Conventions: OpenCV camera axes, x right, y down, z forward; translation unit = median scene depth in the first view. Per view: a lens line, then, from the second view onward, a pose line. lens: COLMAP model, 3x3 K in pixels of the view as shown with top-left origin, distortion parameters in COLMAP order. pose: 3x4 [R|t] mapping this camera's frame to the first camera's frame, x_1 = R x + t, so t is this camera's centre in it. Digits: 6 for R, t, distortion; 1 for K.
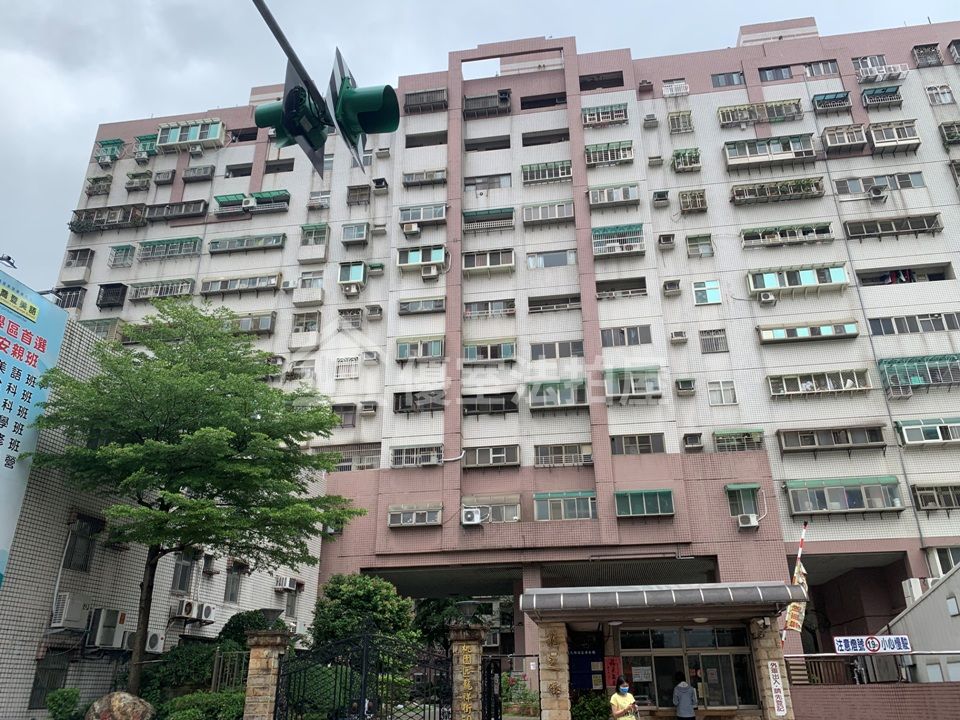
lens RADIAL K [[734.7, 0, 485.2], [0, 734.7, 358.6], [0, 0, 1]] dist [0.011768, -0.013335]
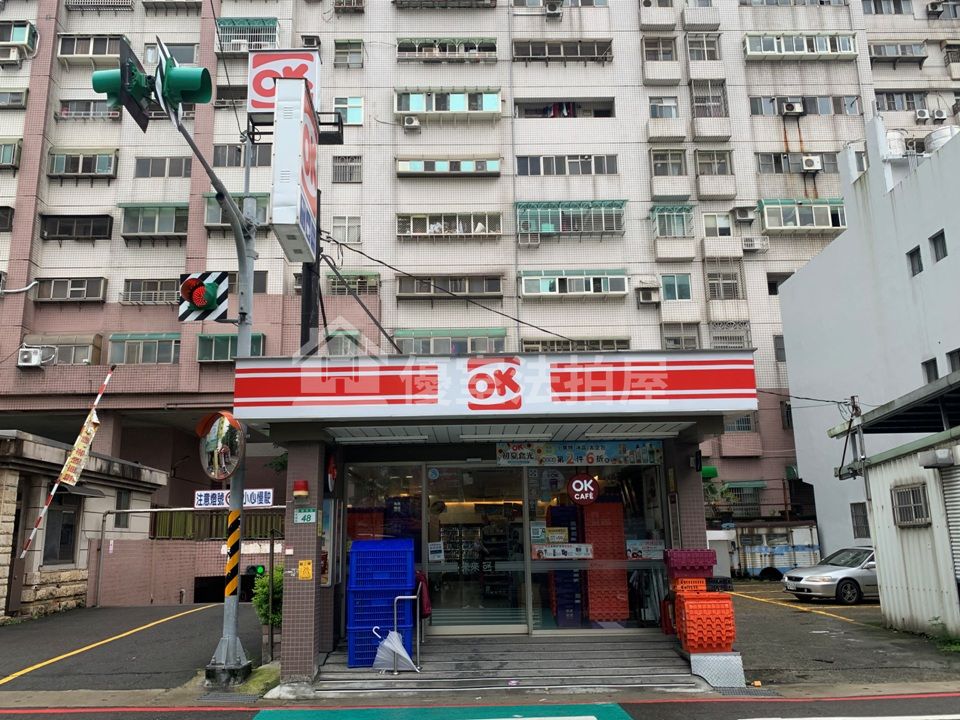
lens RADIAL K [[801.4, 0, 472.0], [0, 801.4, 361.2], [0, 0, 1]] dist [0.070970, -0.120643]
pose [[0.986051, 0.031281, 0.163479, 0.338903], [-0.063952, 0.977991, 0.198603, -0.000697], [-0.153669, -0.206287, 0.966350, 0.005337]]
